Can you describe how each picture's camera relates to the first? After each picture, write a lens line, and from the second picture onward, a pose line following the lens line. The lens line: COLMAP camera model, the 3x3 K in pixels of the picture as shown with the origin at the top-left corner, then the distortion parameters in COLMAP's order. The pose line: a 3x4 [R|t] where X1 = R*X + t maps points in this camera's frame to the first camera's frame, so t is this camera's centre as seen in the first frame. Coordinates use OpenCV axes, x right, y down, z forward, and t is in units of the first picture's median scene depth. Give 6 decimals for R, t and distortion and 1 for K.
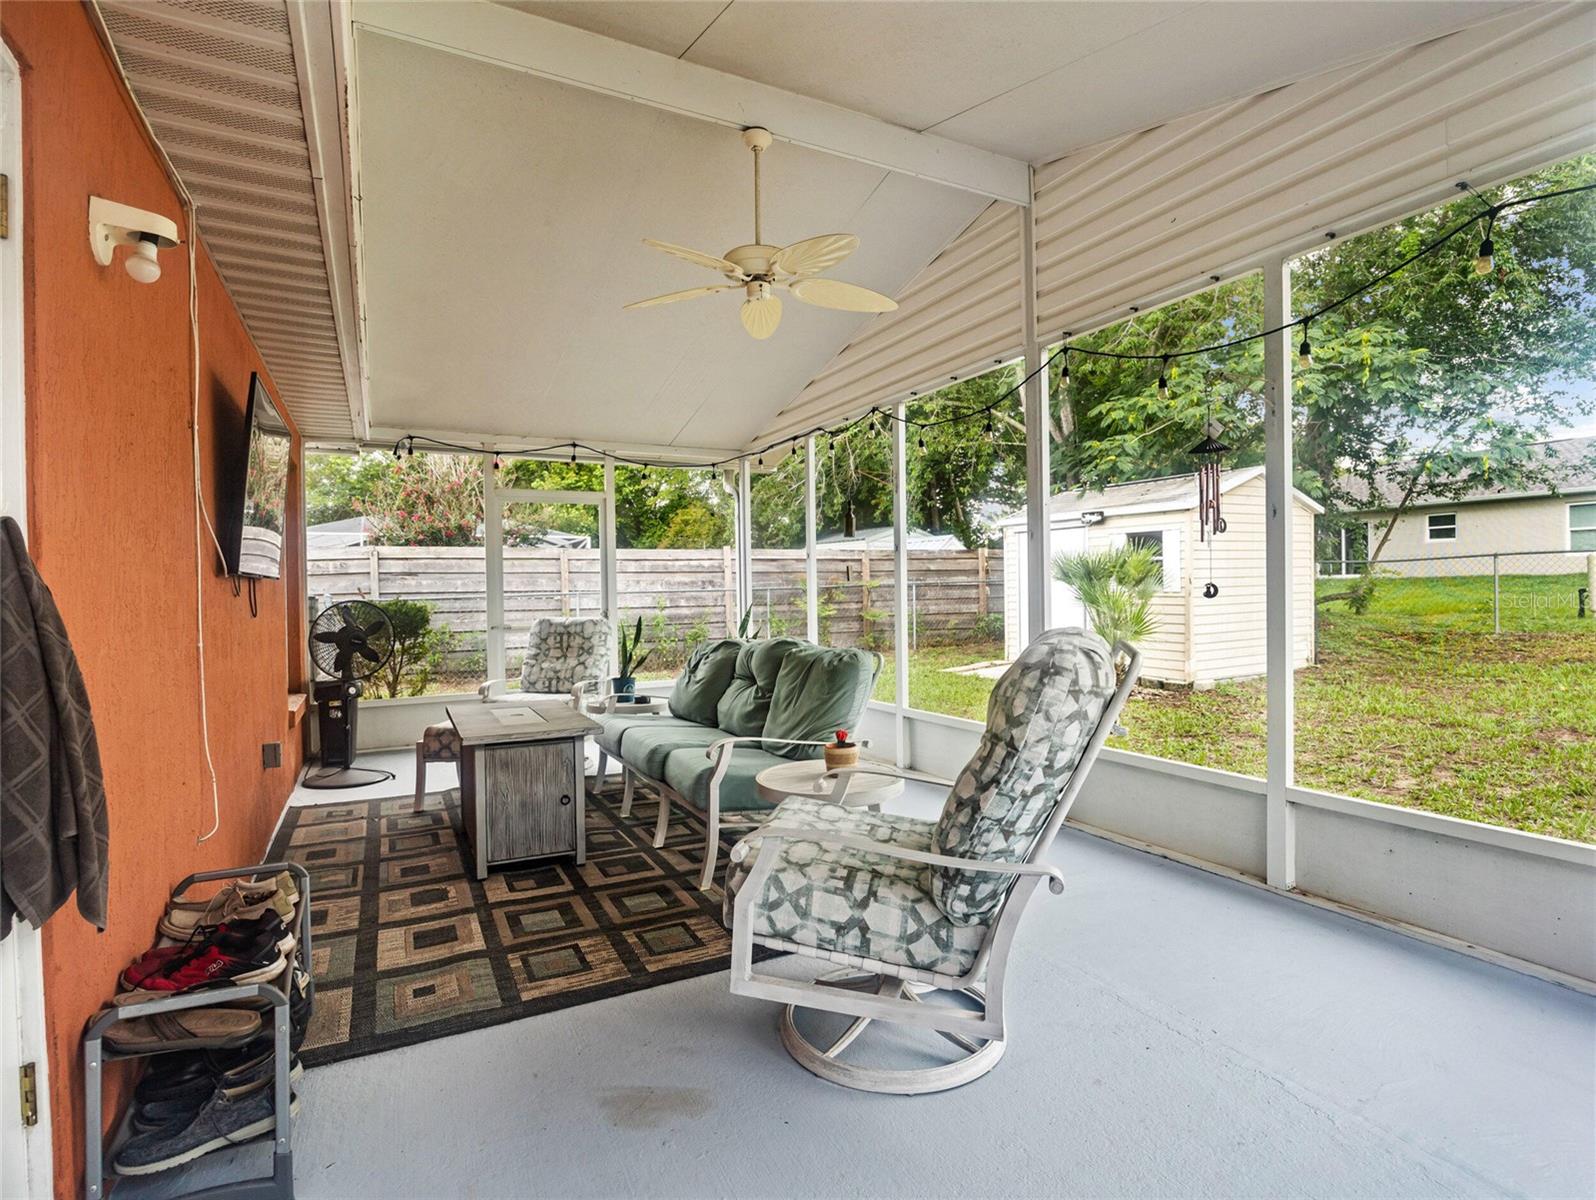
lens RADIAL K [[804.3, 0, 798.2], [0, 804.3, 594.4], [0, 0, 1]] dist [-0.000590, -0.000067]
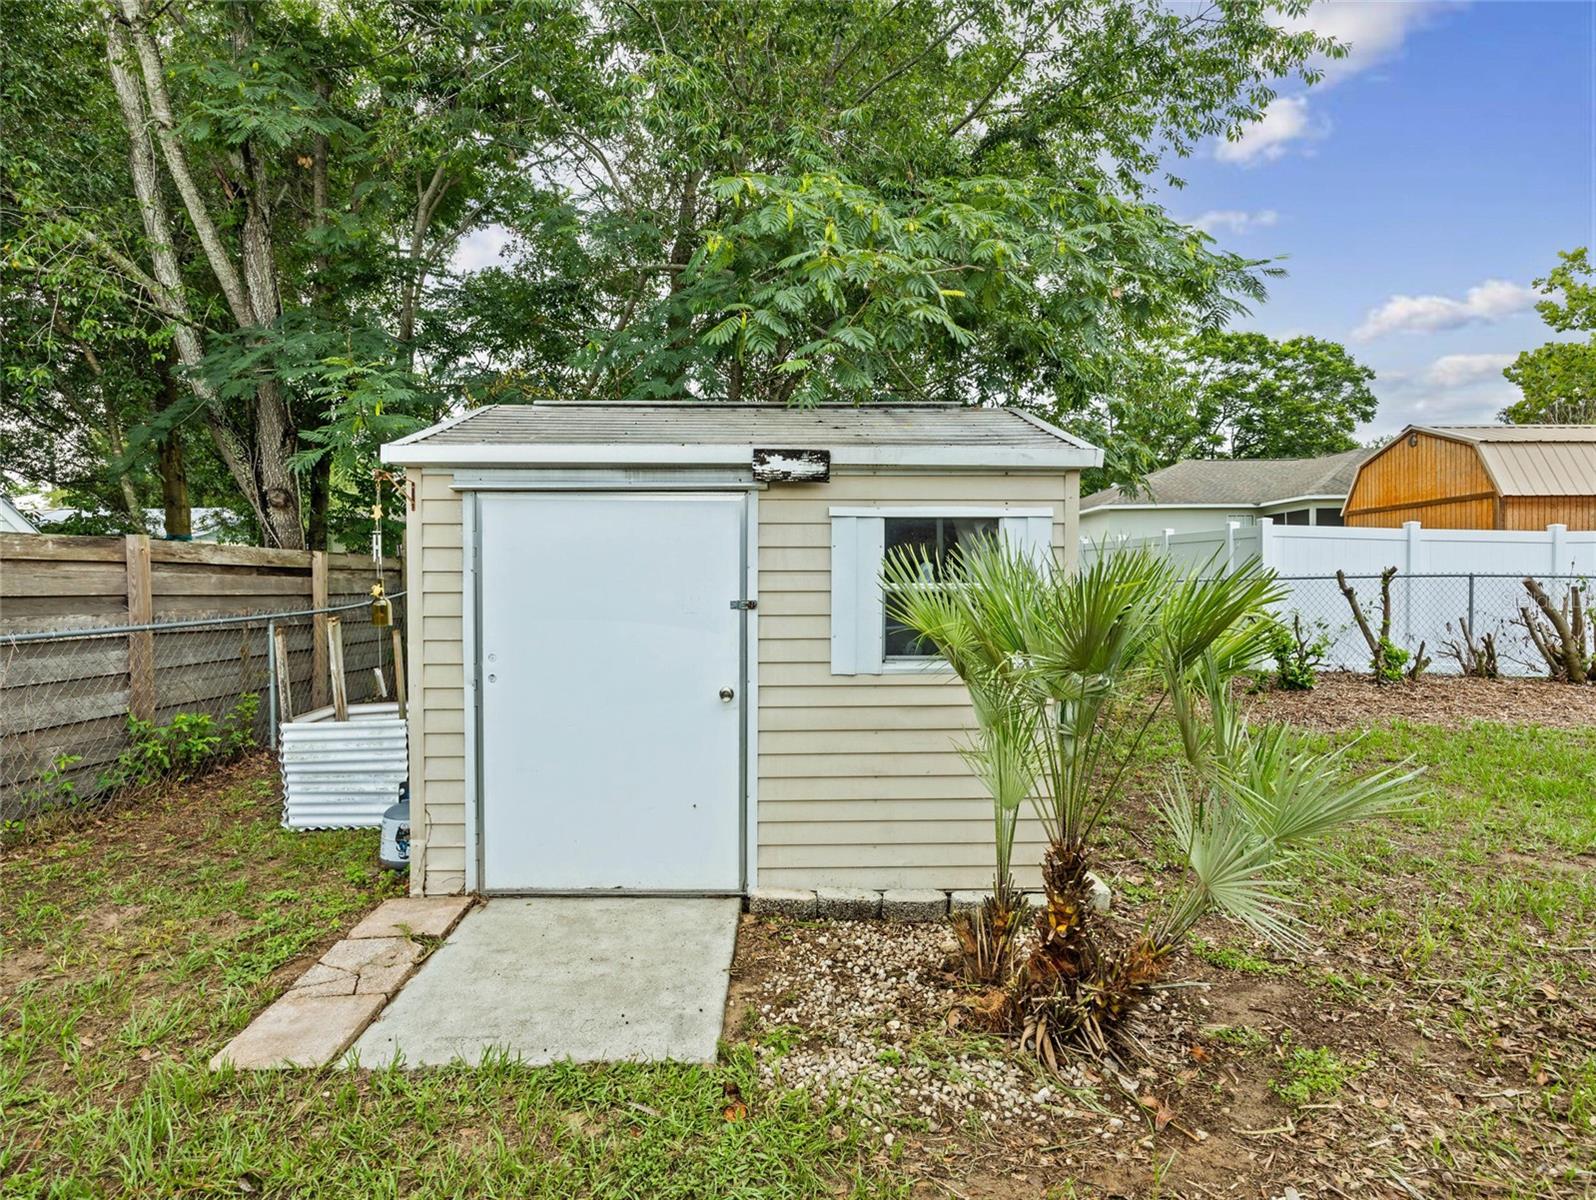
lens RADIAL K [[804.3, 0, 798.6], [0, 804.3, 600.1], [0, 0, 1]] dist [-0.000590, -0.000067]
pose [[0.439547, -0.002234, 0.898217, 0.033368], [0.010850, 0.999937, -0.002822, -0.024340], [-0.898154, 0.010986, 0.439544, 0.583288]]
